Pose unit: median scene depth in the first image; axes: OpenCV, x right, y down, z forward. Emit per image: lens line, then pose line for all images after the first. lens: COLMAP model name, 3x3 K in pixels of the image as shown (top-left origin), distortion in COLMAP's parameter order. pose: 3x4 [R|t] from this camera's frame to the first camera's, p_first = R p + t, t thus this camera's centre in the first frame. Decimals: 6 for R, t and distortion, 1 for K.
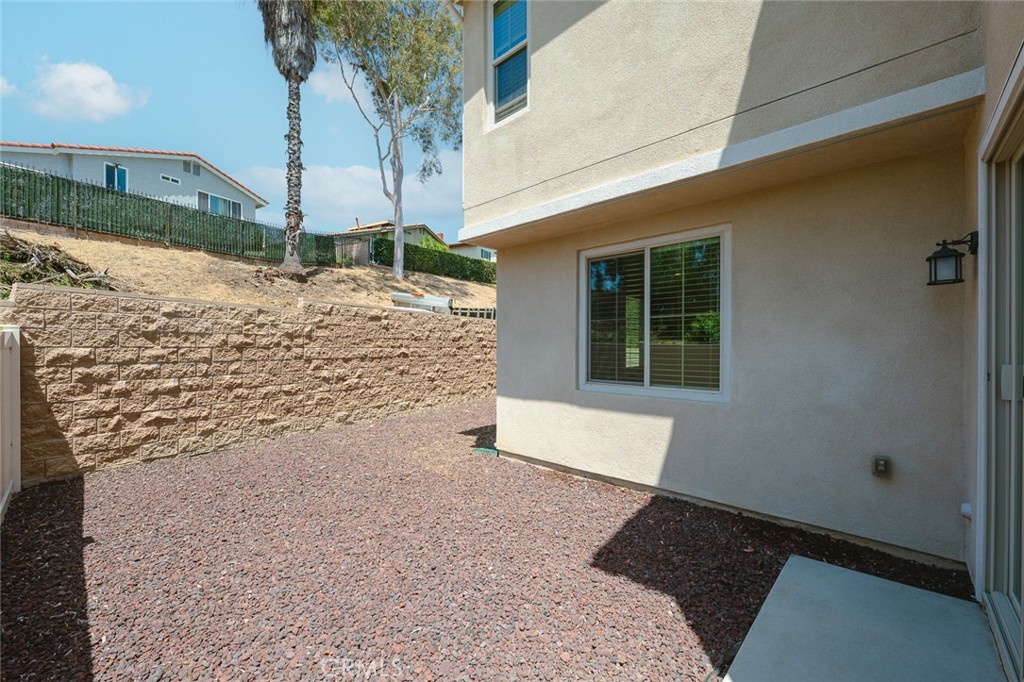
lens RADIAL K [[400.3, 0, 506.9], [0, 400.3, 350.4], [0, 0, 1]] dist [0.000391, -0.000035]
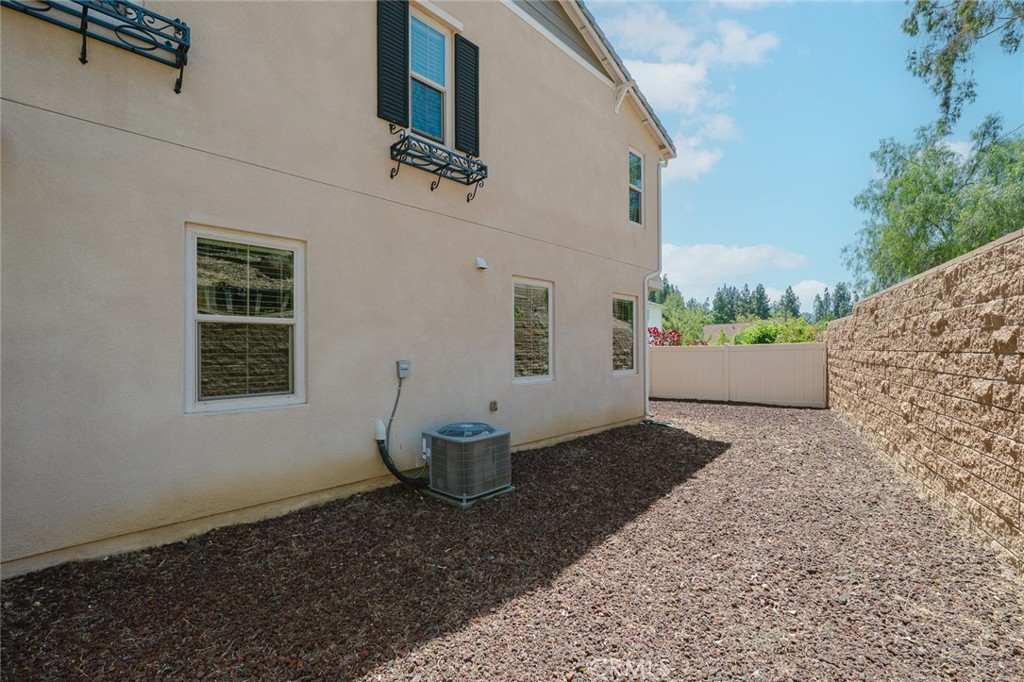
lens RADIAL K [[461.2, 0, 506.6], [0, 461.2, 355.8], [0, 0, 1]] dist [0.000689, 0.000094]
pose [[-0.999916, -0.000021, 0.012988, 0.453113], [0.000275, 0.999740, 0.022781, -0.022270], [-0.012985, 0.022783, -0.999656, 2.405703]]
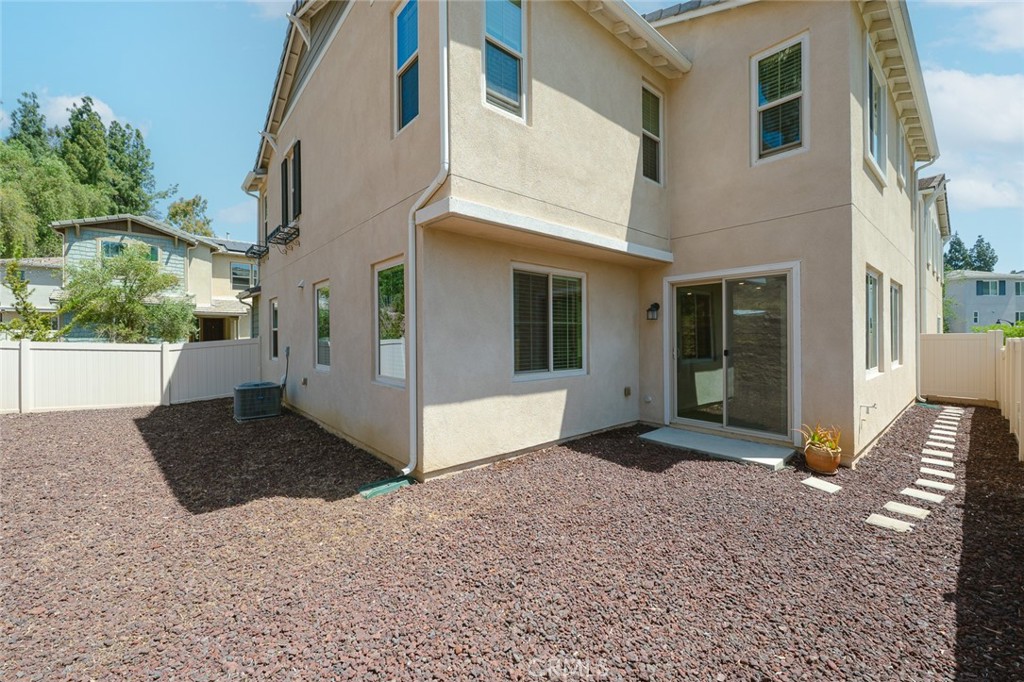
lens RADIAL K [[404.8, 0, 508.6], [0, 404.8, 338.4], [0, 0, 1]] dist [-0.001553, -0.000346]
pose [[0.113452, -0.006397, 0.993523, -0.690208], [0.011776, 0.999918, 0.005093, -0.022669], [-0.993474, 0.011122, 0.113518, 0.623593]]
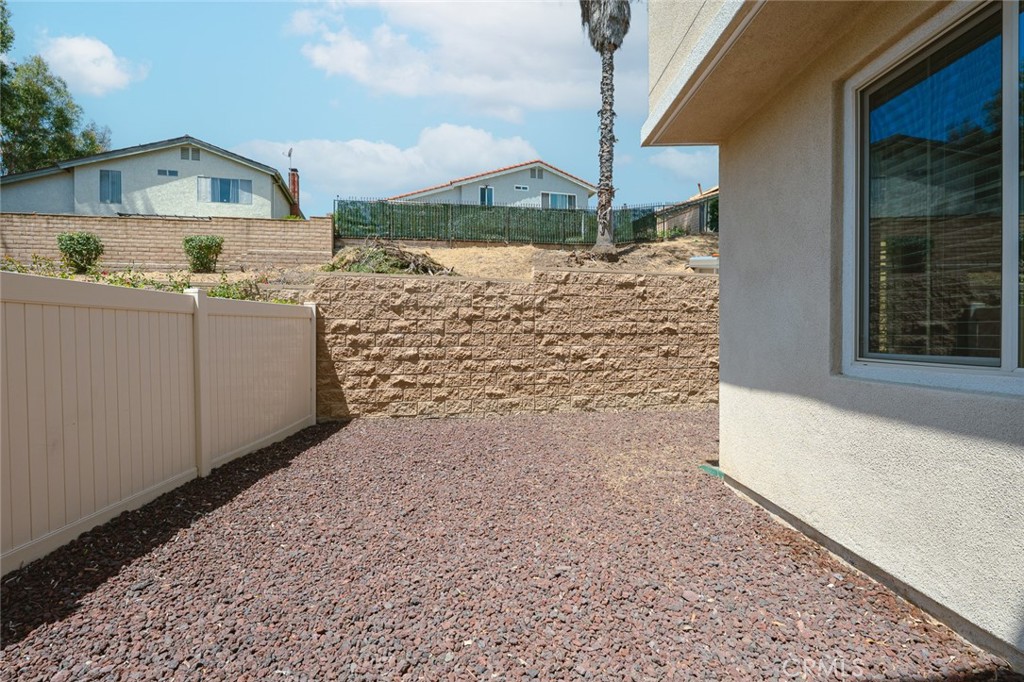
lens RADIAL K [[449.6, 0, 512.0], [0, 449.6, 341.0], [0, 0, 1]] dist [-0.001033, -0.000120]
pose [[0.698823, 0.000435, -0.715294, 0.206313], [-0.000575, 1.000000, 0.000047, 0.041619], [0.715294, 0.000378, 0.698823, 0.250482]]
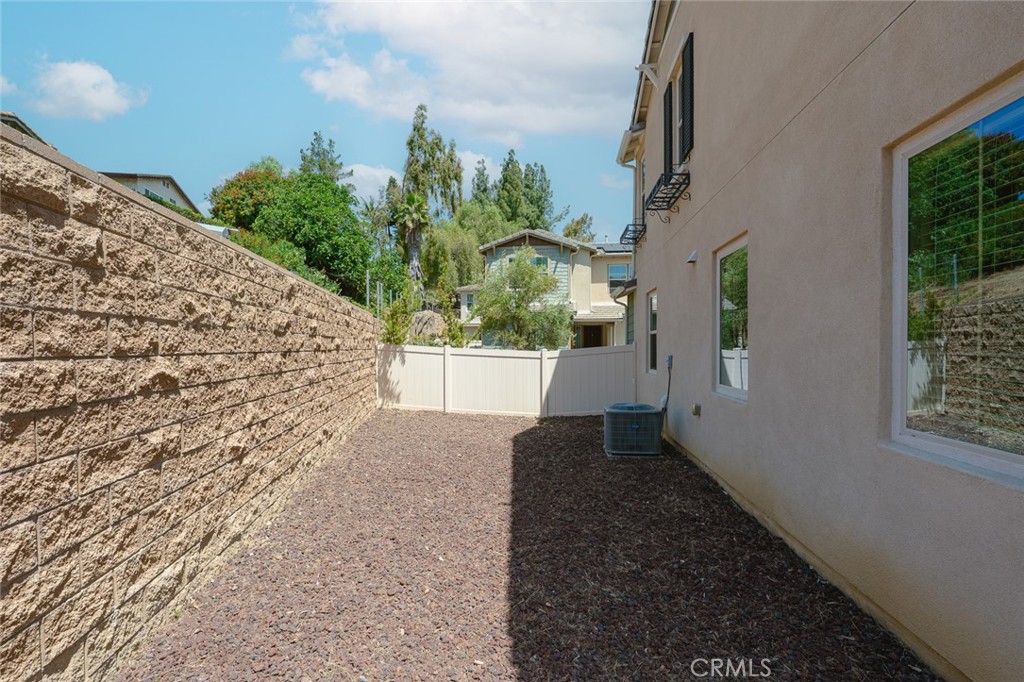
lens RADIAL K [[461.2, 0, 506.6], [0, 461.2, 355.8], [0, 0, 1]] dist [0.000689, 0.000094]
pose [[0.806041, -0.014515, 0.591682, -0.354393], [0.009191, 0.999886, 0.012008, -0.011835], [-0.591789, -0.004241, 0.806082, 0.885666]]
